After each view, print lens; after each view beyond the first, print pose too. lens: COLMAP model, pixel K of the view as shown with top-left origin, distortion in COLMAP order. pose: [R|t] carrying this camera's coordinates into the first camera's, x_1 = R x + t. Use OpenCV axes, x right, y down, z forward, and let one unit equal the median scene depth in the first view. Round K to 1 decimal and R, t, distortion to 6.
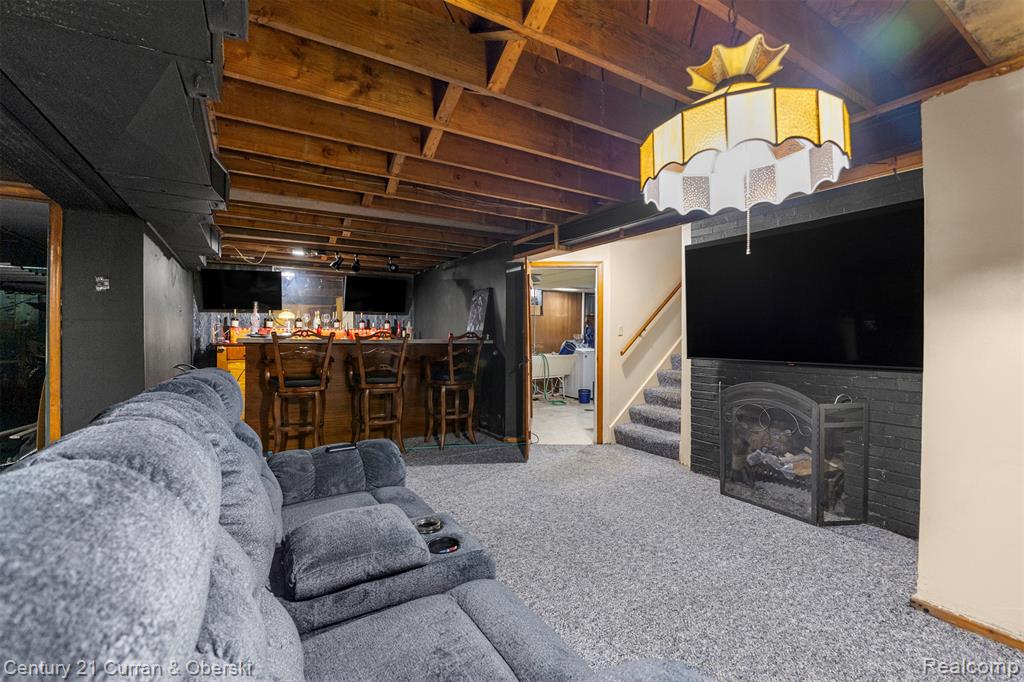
lens RADIAL K [[437.5, 0, 515.6], [0, 437.5, 336.3], [0, 0, 1]] dist [-0.000834, -0.000035]
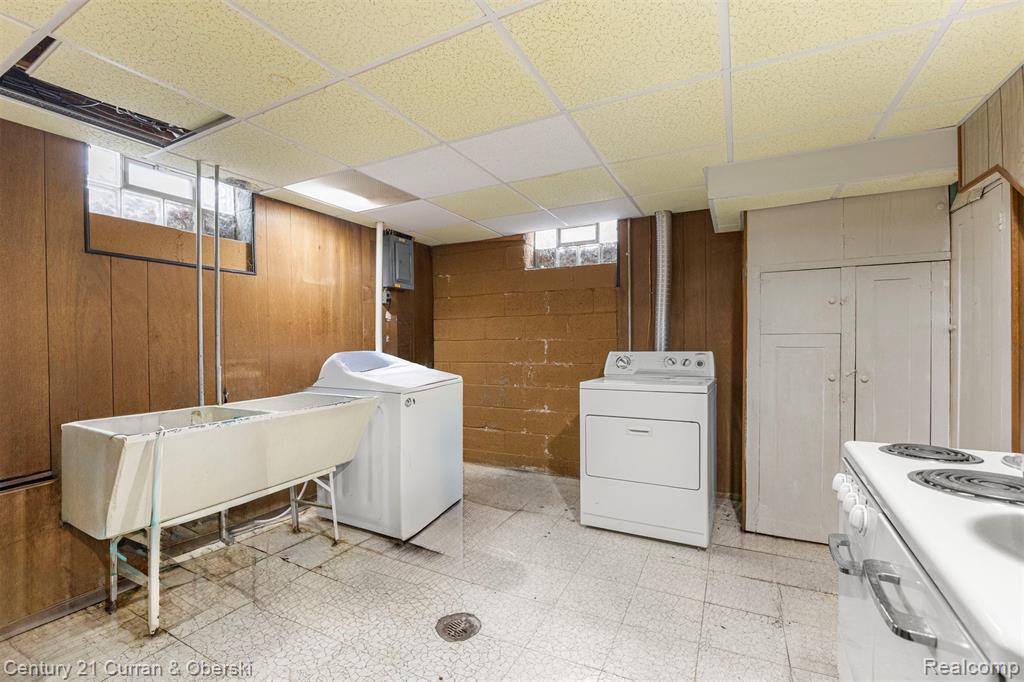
lens RADIAL K [[437.5, 0, 514.3], [0, 437.5, 343.7], [0, 0, 1]] dist [-0.000834, -0.000035]
pose [[0.851784, -0.012028, 0.523755, 0.054913], [0.010237, 0.999928, 0.006316, 0.002117], [-0.523793, -0.000018, 0.851846, 0.632637]]
